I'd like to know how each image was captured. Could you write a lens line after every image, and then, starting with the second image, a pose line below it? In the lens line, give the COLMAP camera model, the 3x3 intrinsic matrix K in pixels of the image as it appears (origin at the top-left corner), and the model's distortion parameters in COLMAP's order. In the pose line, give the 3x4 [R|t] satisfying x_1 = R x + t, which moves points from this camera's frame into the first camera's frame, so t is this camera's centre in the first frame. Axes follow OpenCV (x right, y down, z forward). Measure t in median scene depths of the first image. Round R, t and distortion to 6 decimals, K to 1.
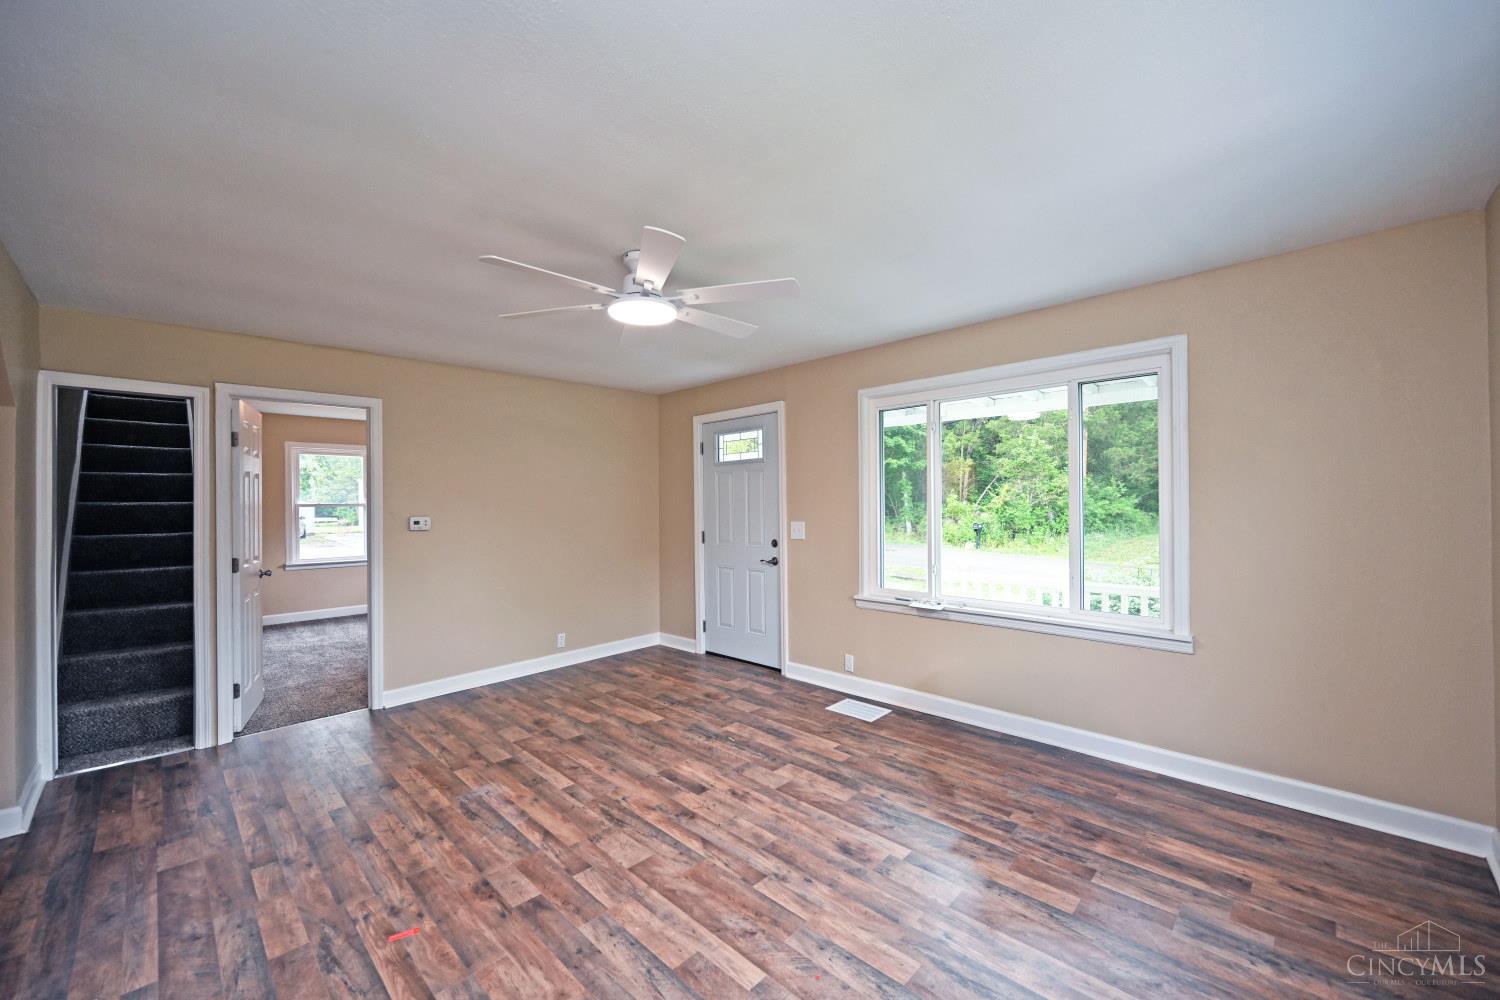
lens RADIAL K [[593.1, 0, 737.8], [0, 593.1, 505.7], [0, 0, 1]] dist [-0.001814, -0.000020]
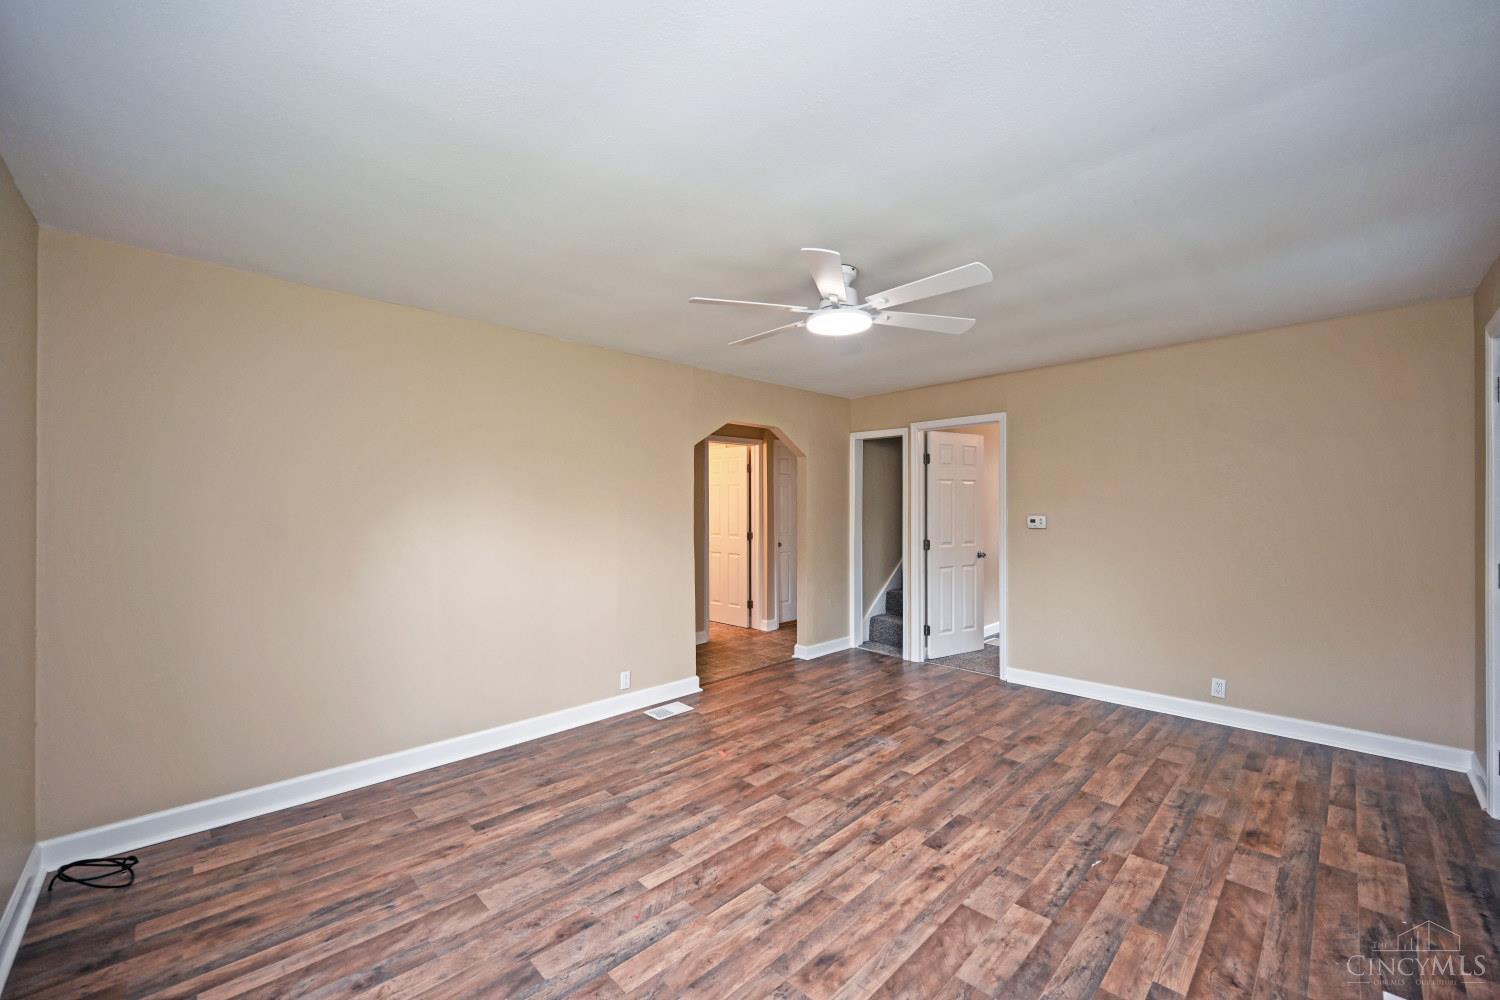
lens RADIAL K [[580.5, 0, 750.7], [0, 580.5, 492.4], [0, 0, 1]] dist [0.001980, -0.000144]
pose [[-0.012043, -0.014097, -0.999828, 0.798323], [-0.001387, 0.999900, -0.014081, -0.010365], [0.999927, 0.001217, -0.012061, 0.771758]]
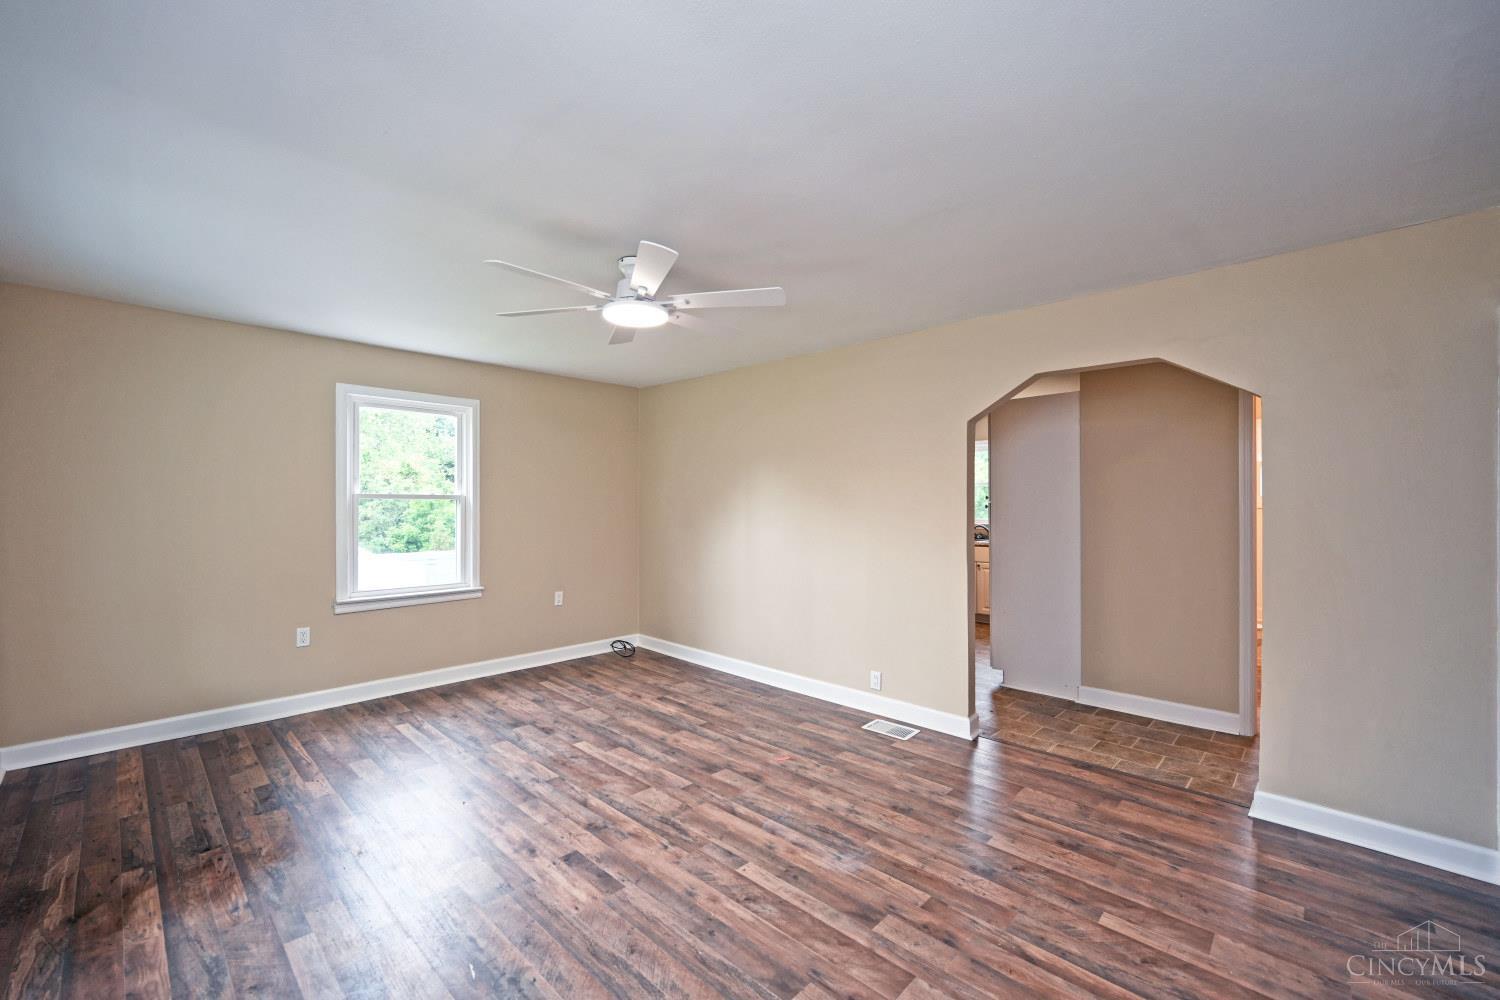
lens RADIAL K [[593.1, 0, 737.8], [0, 593.1, 505.7], [0, 0, 1]] dist [-0.001814, -0.000020]
pose [[-0.999405, 0.010132, -0.032959, -0.274210], [0.009877, 0.999920, 0.007874, 0.000243], [0.033036, 0.007543, -0.999426, 1.859711]]
